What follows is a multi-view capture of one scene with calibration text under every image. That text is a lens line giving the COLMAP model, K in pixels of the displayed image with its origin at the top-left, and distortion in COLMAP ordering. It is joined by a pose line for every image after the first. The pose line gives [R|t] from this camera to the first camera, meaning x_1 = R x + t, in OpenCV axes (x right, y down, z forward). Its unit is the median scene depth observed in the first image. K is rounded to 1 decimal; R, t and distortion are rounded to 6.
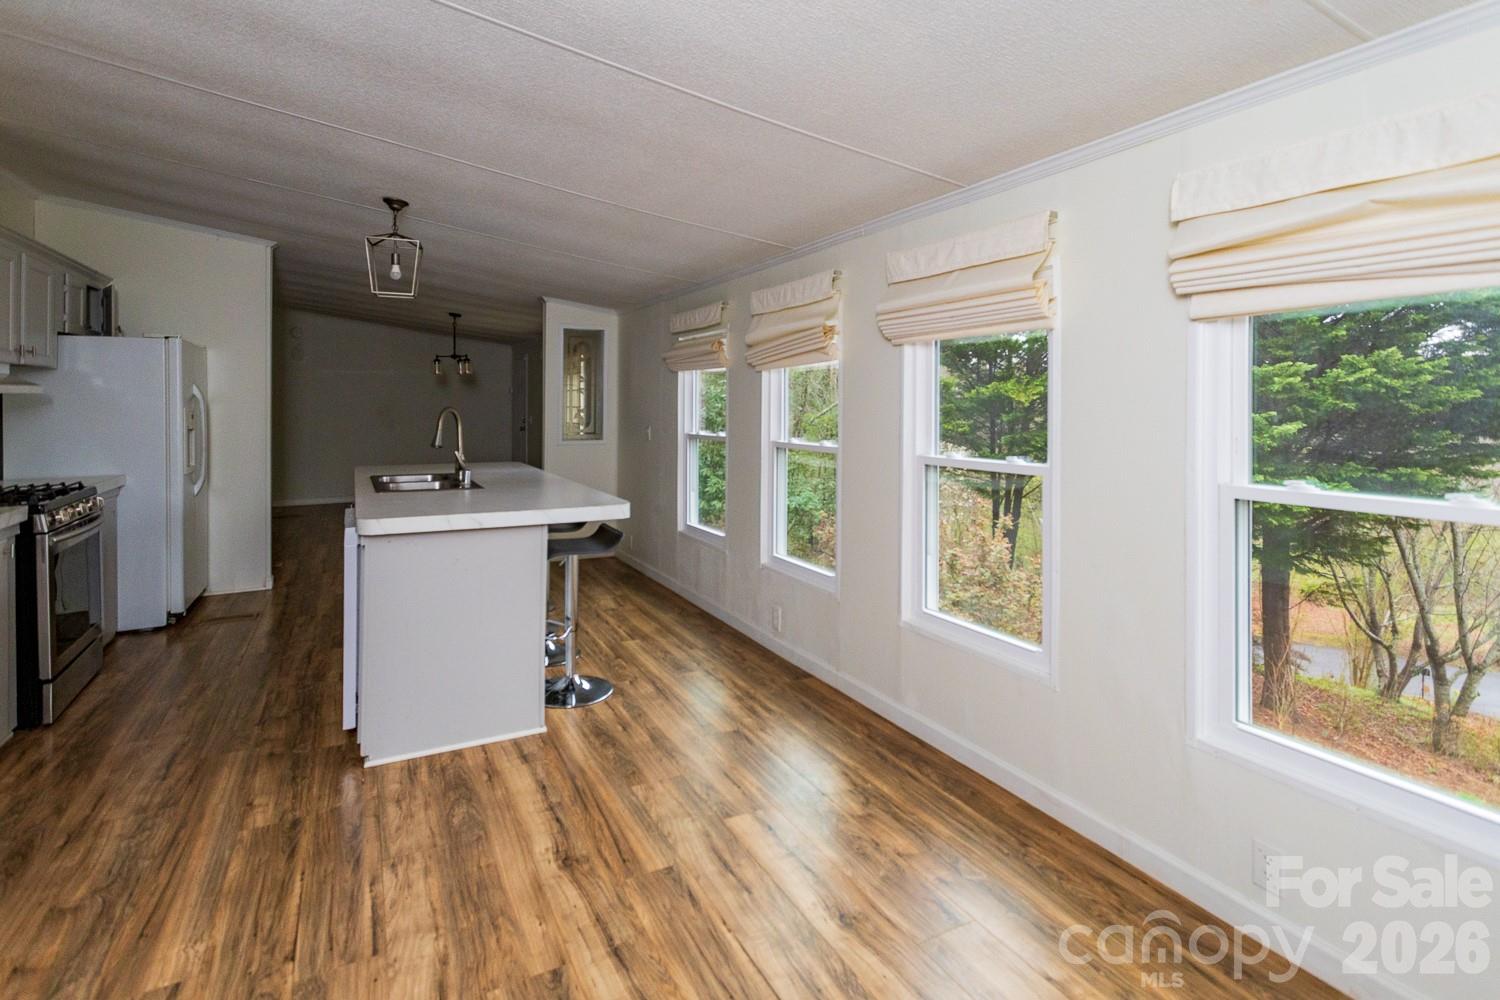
lens RADIAL K [[769.1, 0, 751.3], [0, 769.1, 413.3], [0, 0, 1]] dist [-0.001376, -0.000222]
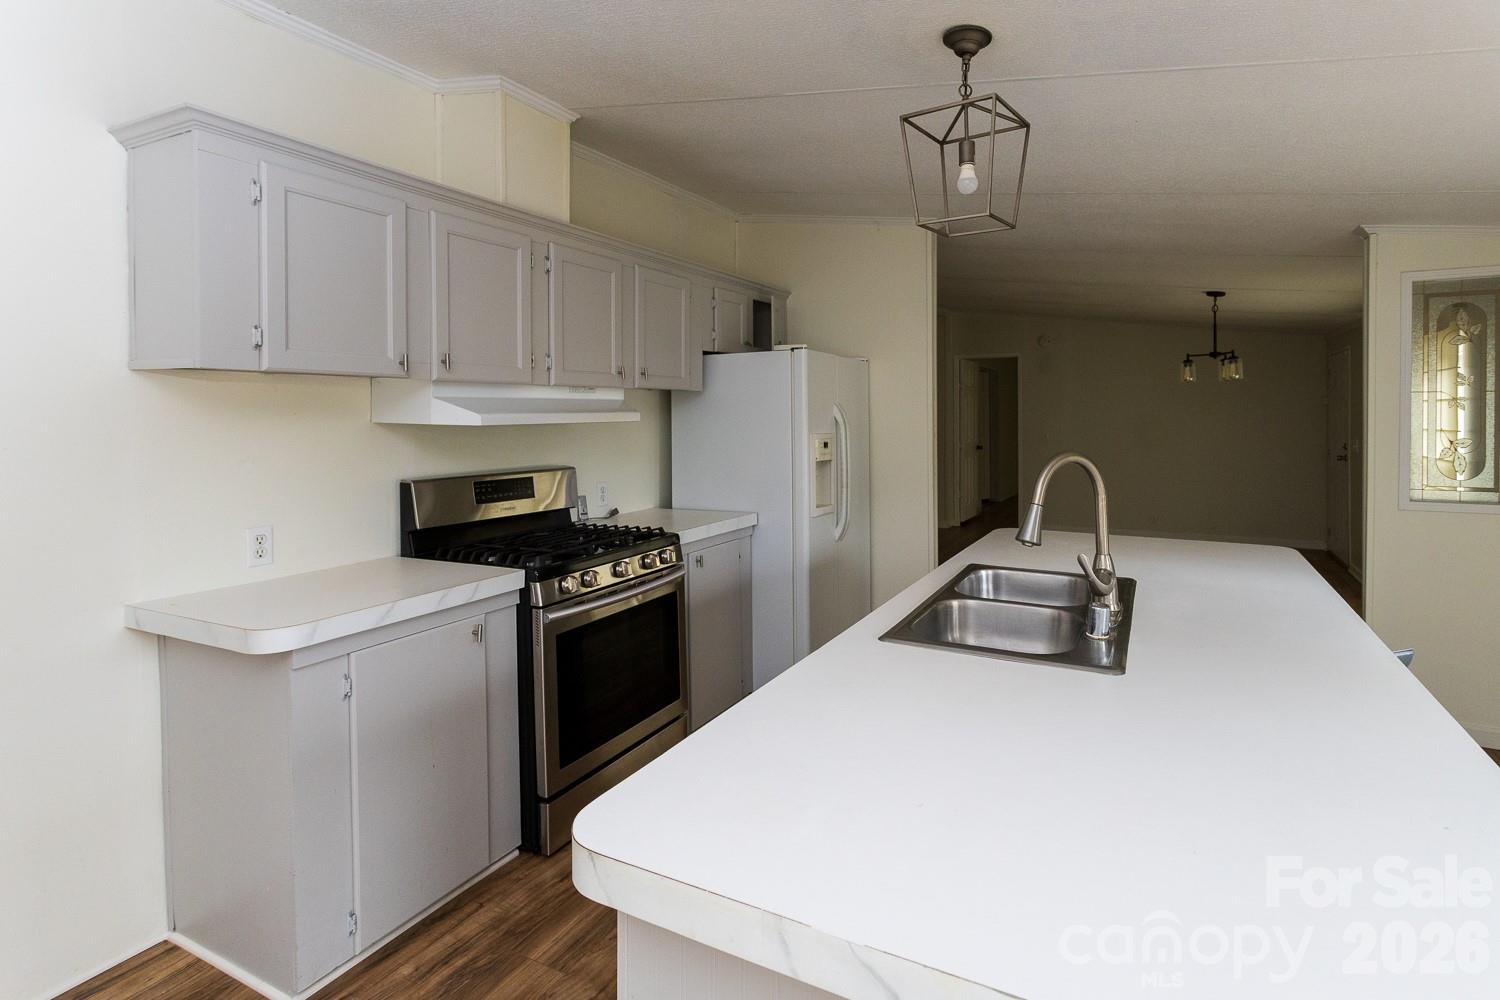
lens RADIAL K [[769.1, 0, 751.3], [0, 769.1, 413.3], [0, 0, 1]] dist [-0.001376, -0.000222]
pose [[0.574420, -0.003937, -0.818551, -0.139941], [-0.006132, 0.999940, -0.009113, -0.027612], [0.818538, 0.010254, 0.574361, 0.614322]]
